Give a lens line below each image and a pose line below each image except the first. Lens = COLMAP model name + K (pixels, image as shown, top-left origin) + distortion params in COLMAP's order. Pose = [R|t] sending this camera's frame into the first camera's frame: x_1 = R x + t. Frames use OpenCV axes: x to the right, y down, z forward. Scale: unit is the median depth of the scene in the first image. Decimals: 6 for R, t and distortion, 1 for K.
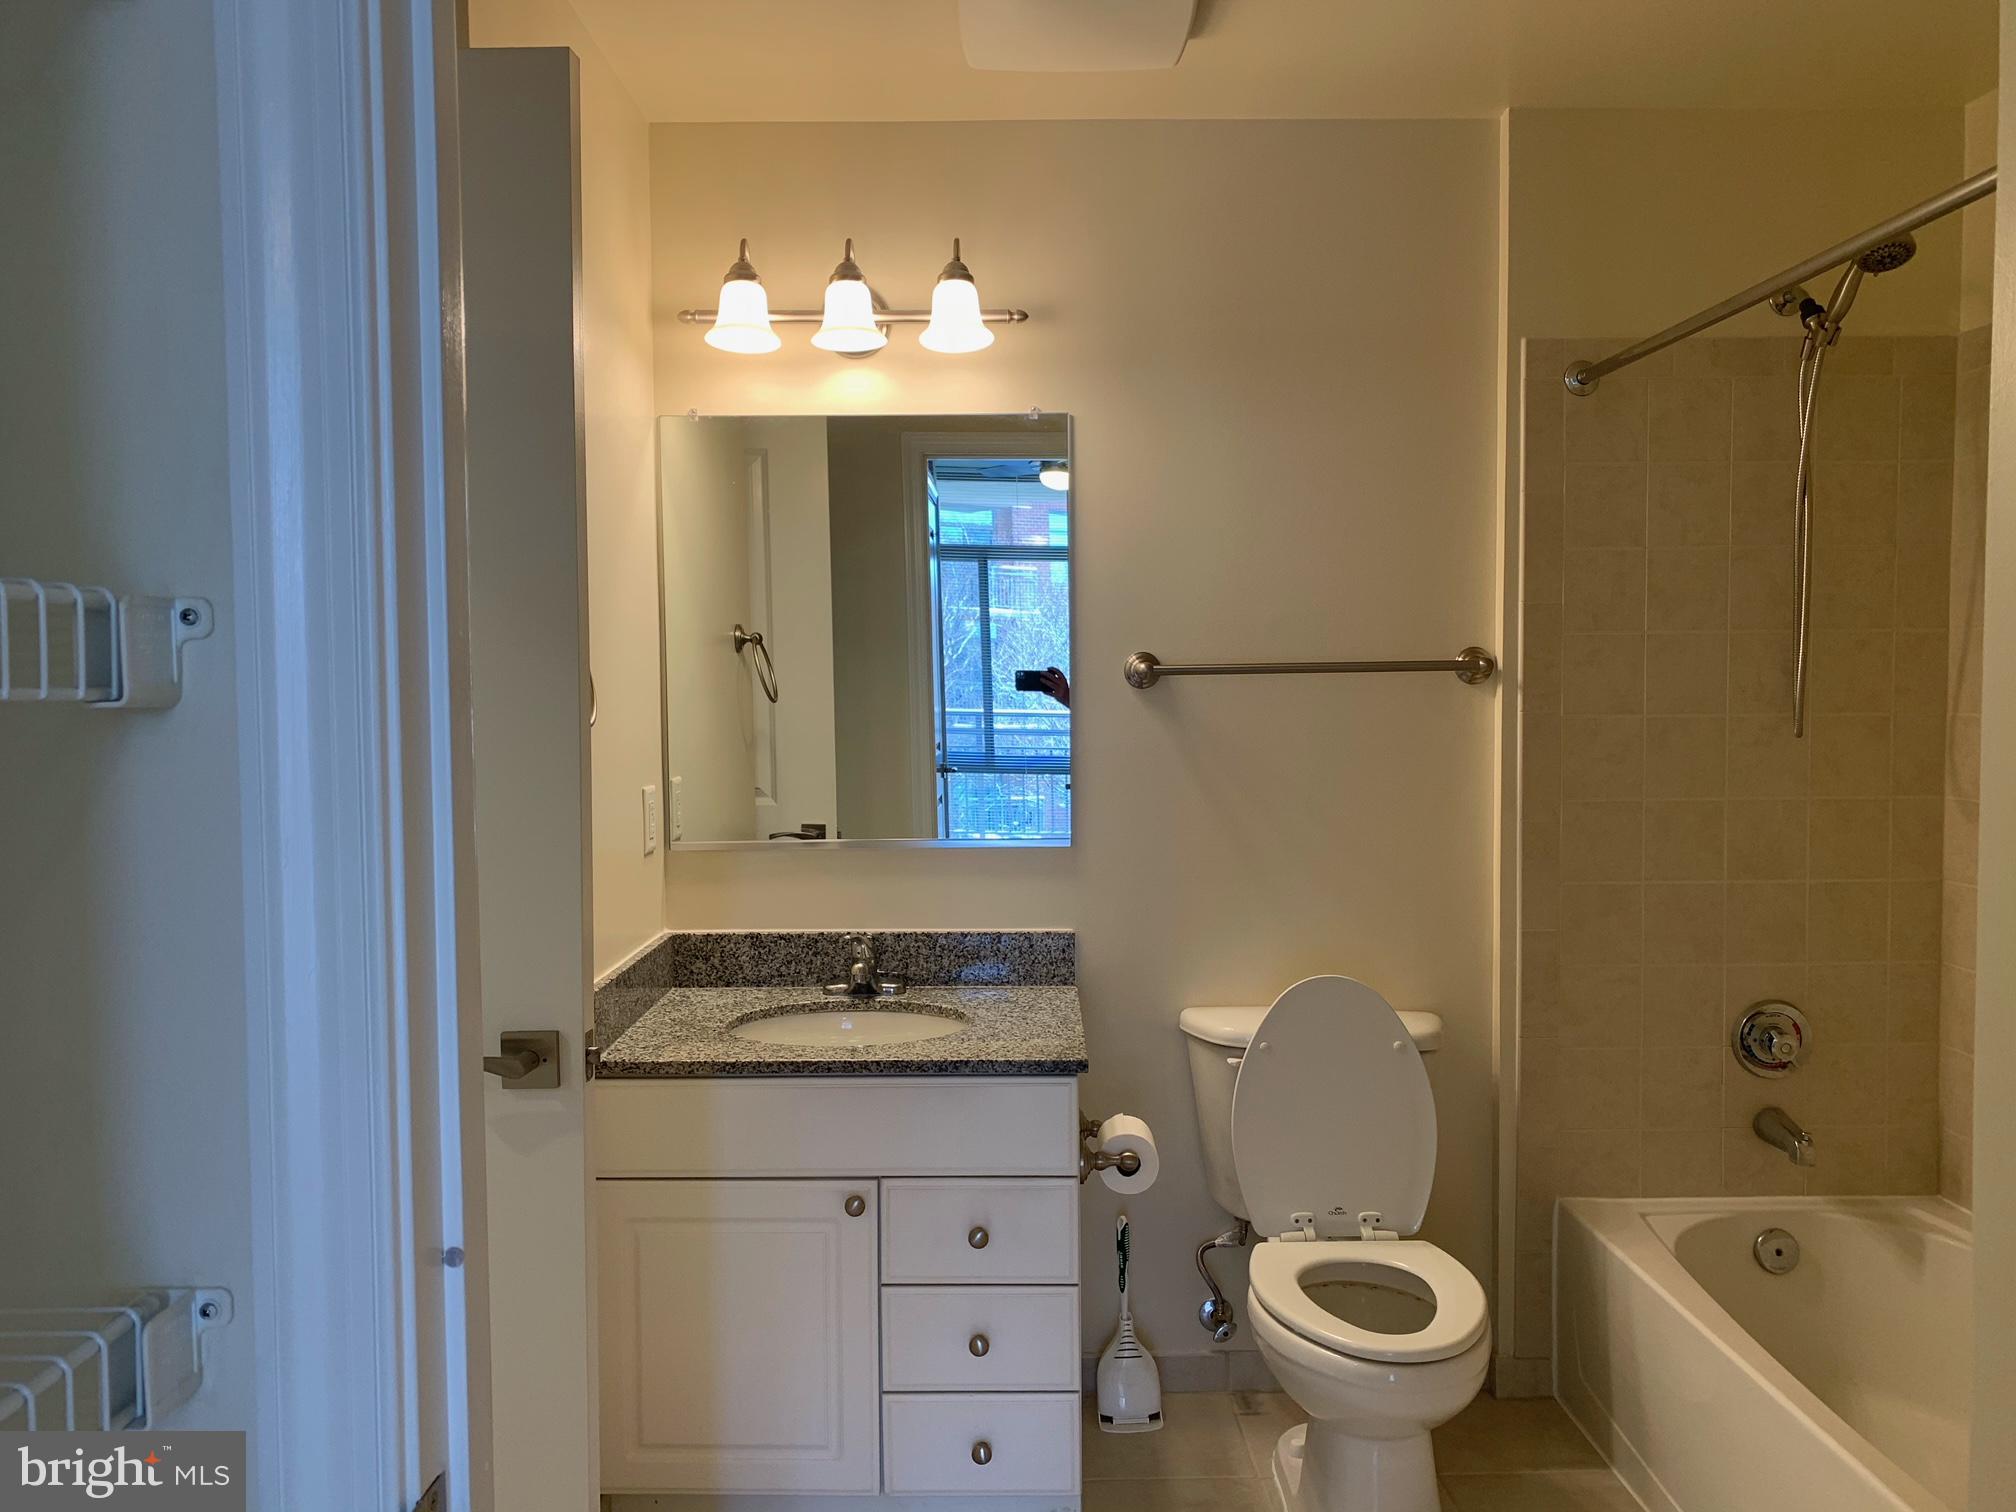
lens RADIAL K [[1552.6, 0, 1013.9], [0, 1552.6, 746.4], [0, 0, 1]] dist [0.073679, -0.114154]
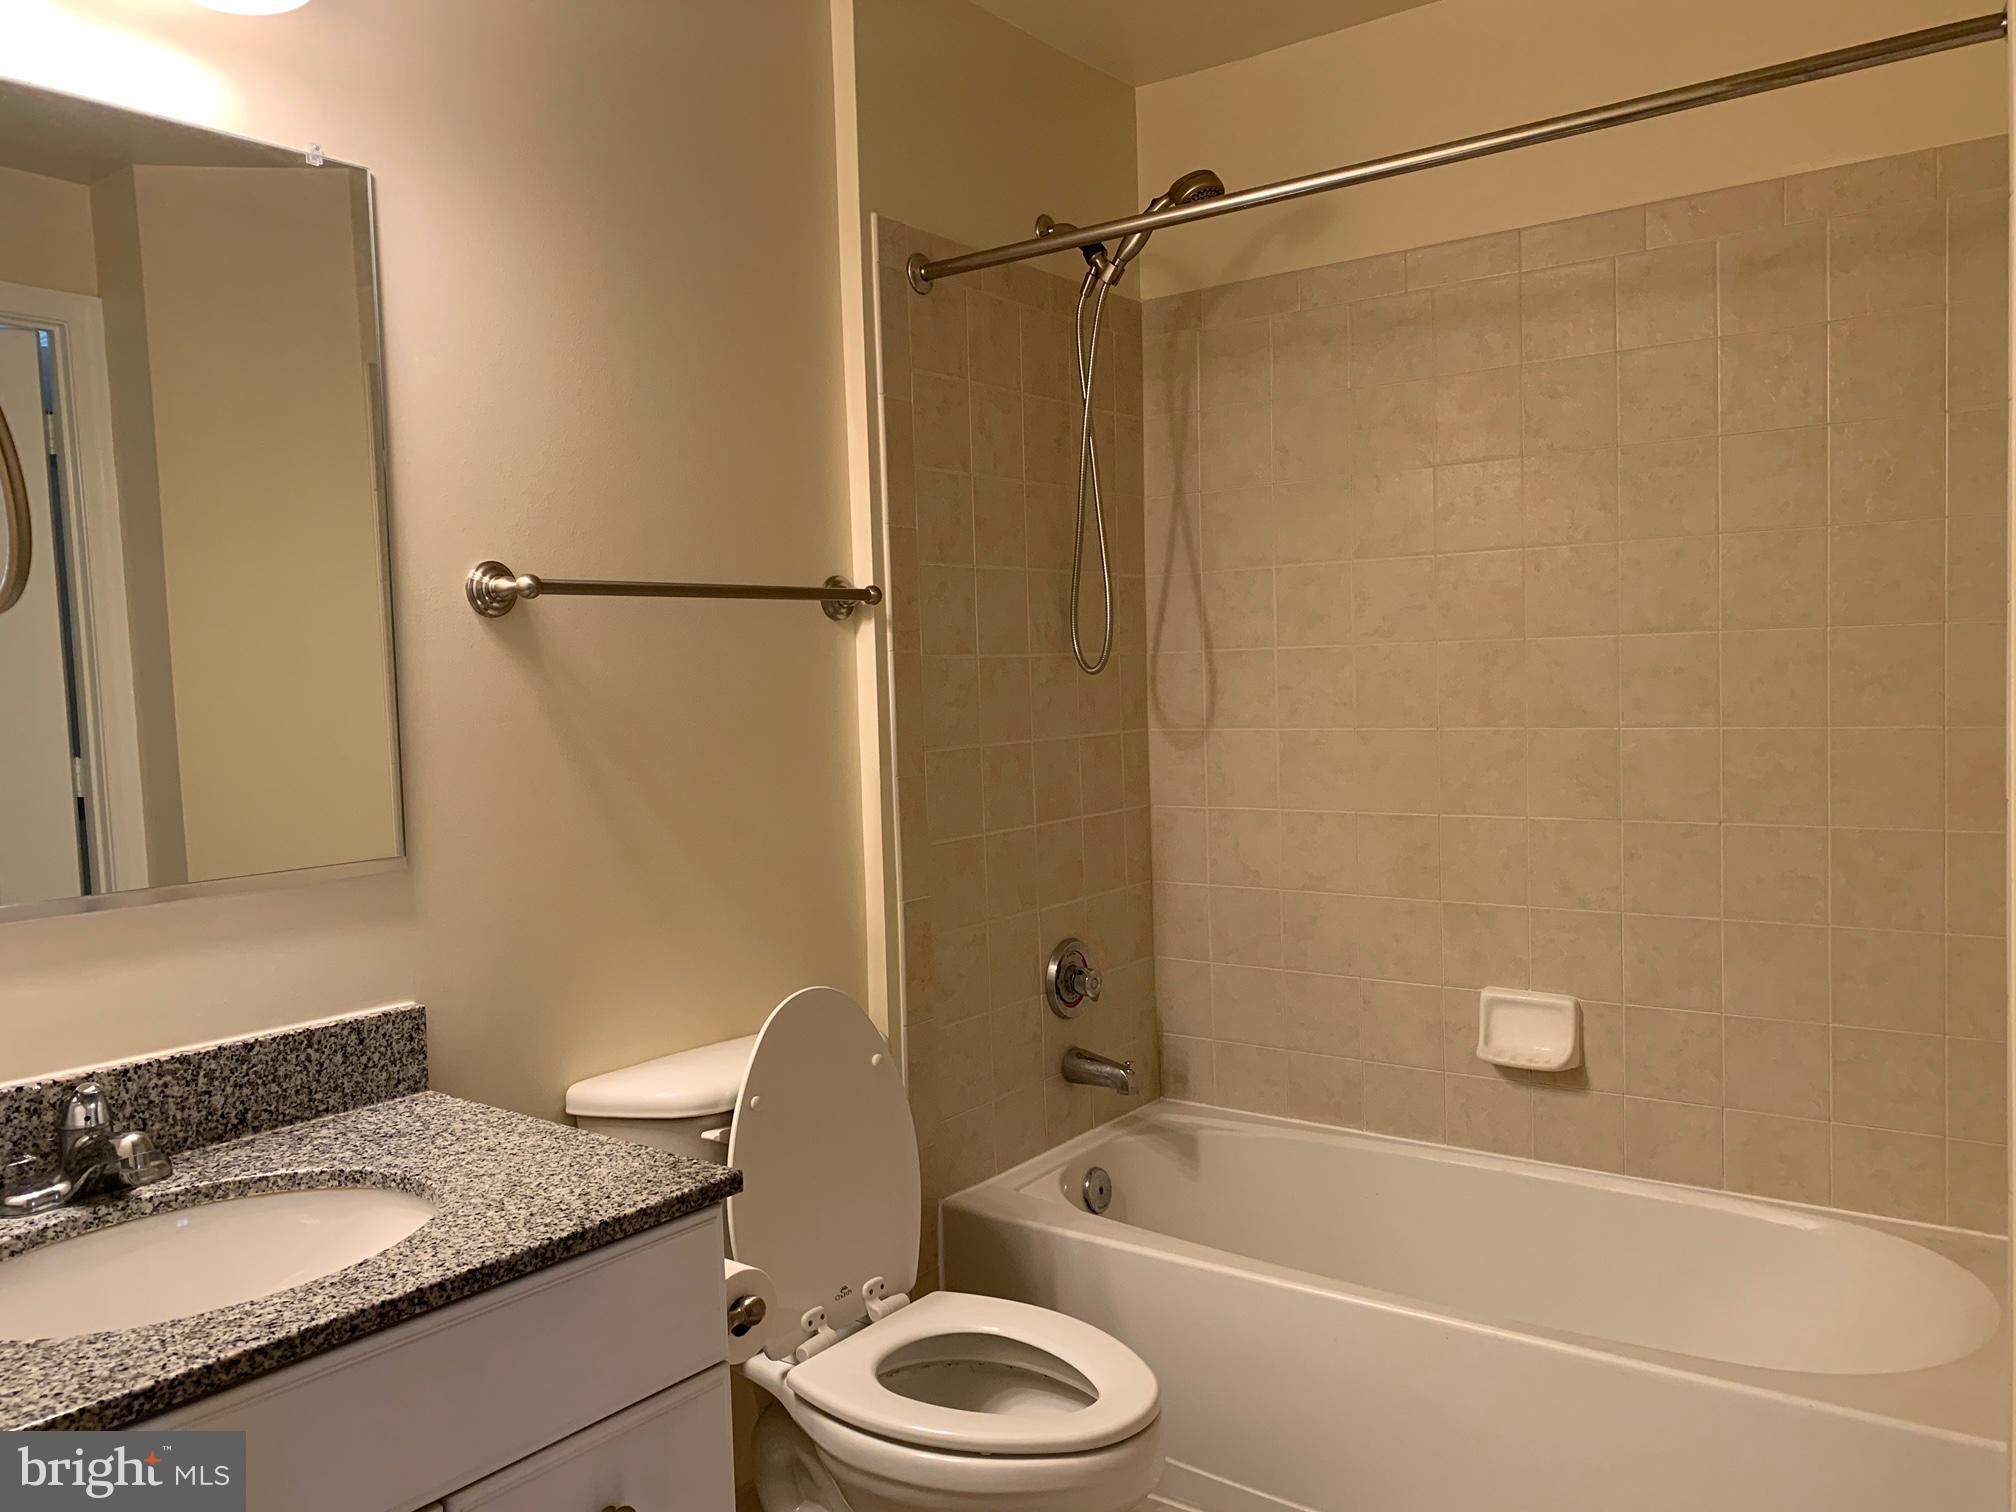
lens RADIAL K [[1552.6, 0, 1013.9], [0, 1552.6, 746.4], [0, 0, 1]] dist [0.073679, -0.114154]
pose [[0.594841, -0.050412, 0.802261, -0.324838], [0.061765, 0.997947, 0.016913, 0.019820], [-0.801467, 0.039491, 0.596734, 0.433953]]
